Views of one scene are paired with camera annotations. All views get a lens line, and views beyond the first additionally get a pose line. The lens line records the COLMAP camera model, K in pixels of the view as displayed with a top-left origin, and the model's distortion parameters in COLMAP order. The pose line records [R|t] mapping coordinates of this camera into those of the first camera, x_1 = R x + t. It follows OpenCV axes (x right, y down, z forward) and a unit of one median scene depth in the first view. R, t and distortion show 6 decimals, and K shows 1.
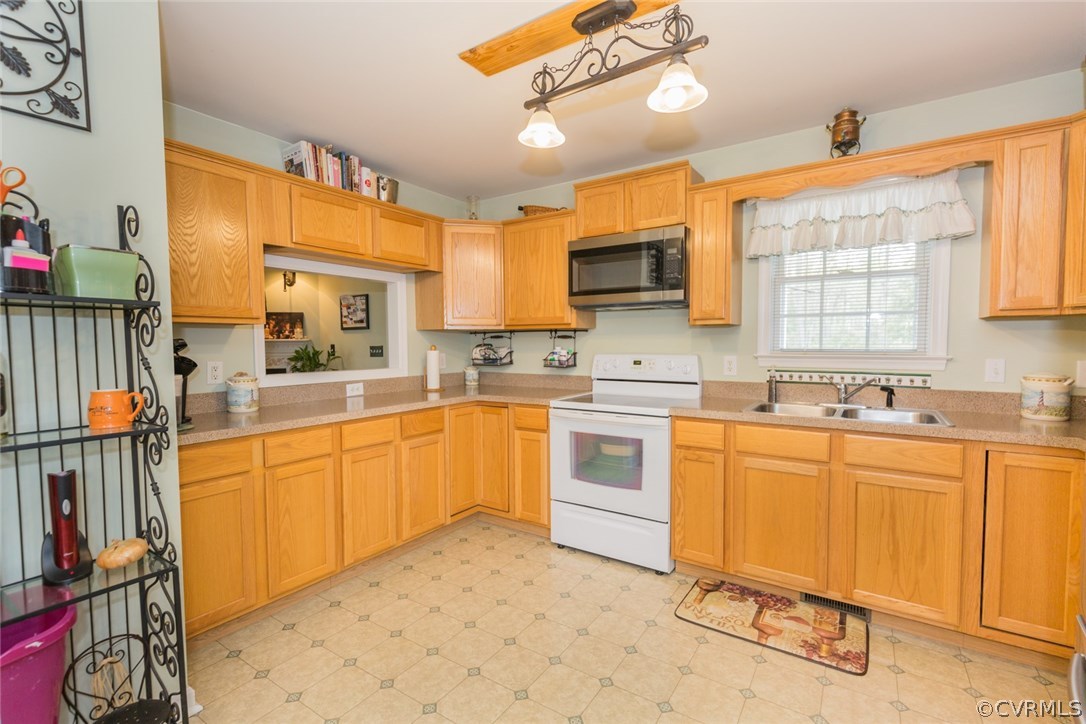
lens RADIAL K [[484.1, 0, 549.8], [0, 484.1, 364.7], [0, 0, 1]] dist [0.003815, -0.001174]
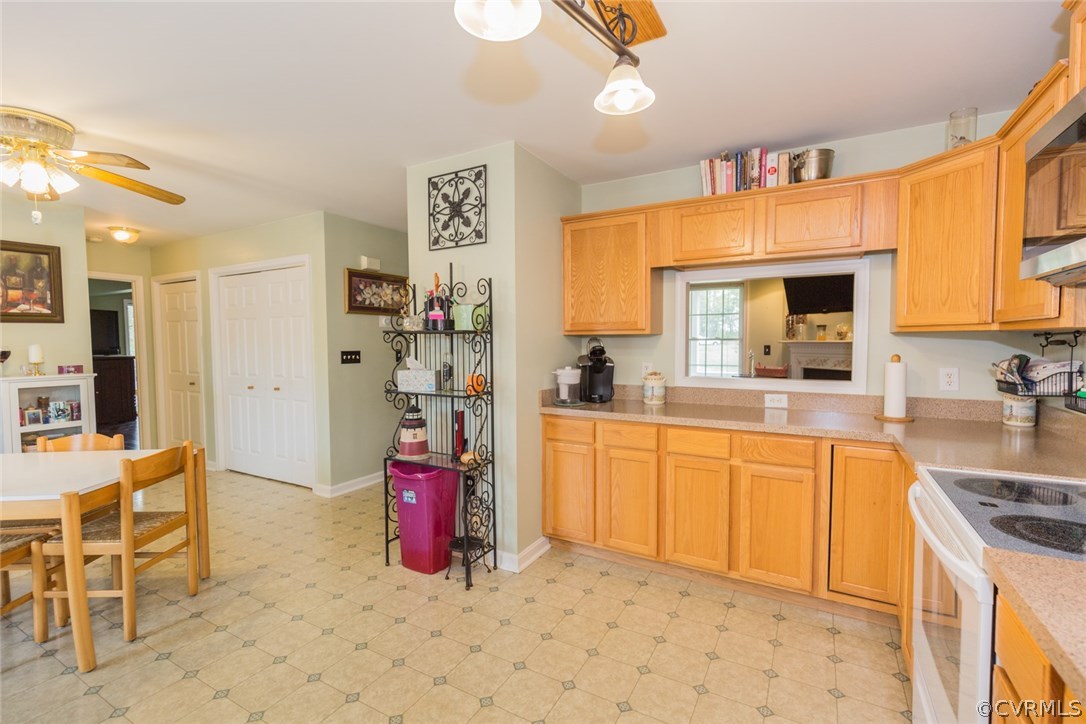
lens RADIAL K [[484.1, 0, 549.8], [0, 484.1, 364.7], [0, 0, 1]] dist [0.003815, -0.001174]
pose [[0.063651, 0.048443, -0.996796, 0.602768], [-0.042594, 0.998043, 0.045784, -0.049800], [0.997063, 0.039543, 0.065590, 0.658149]]
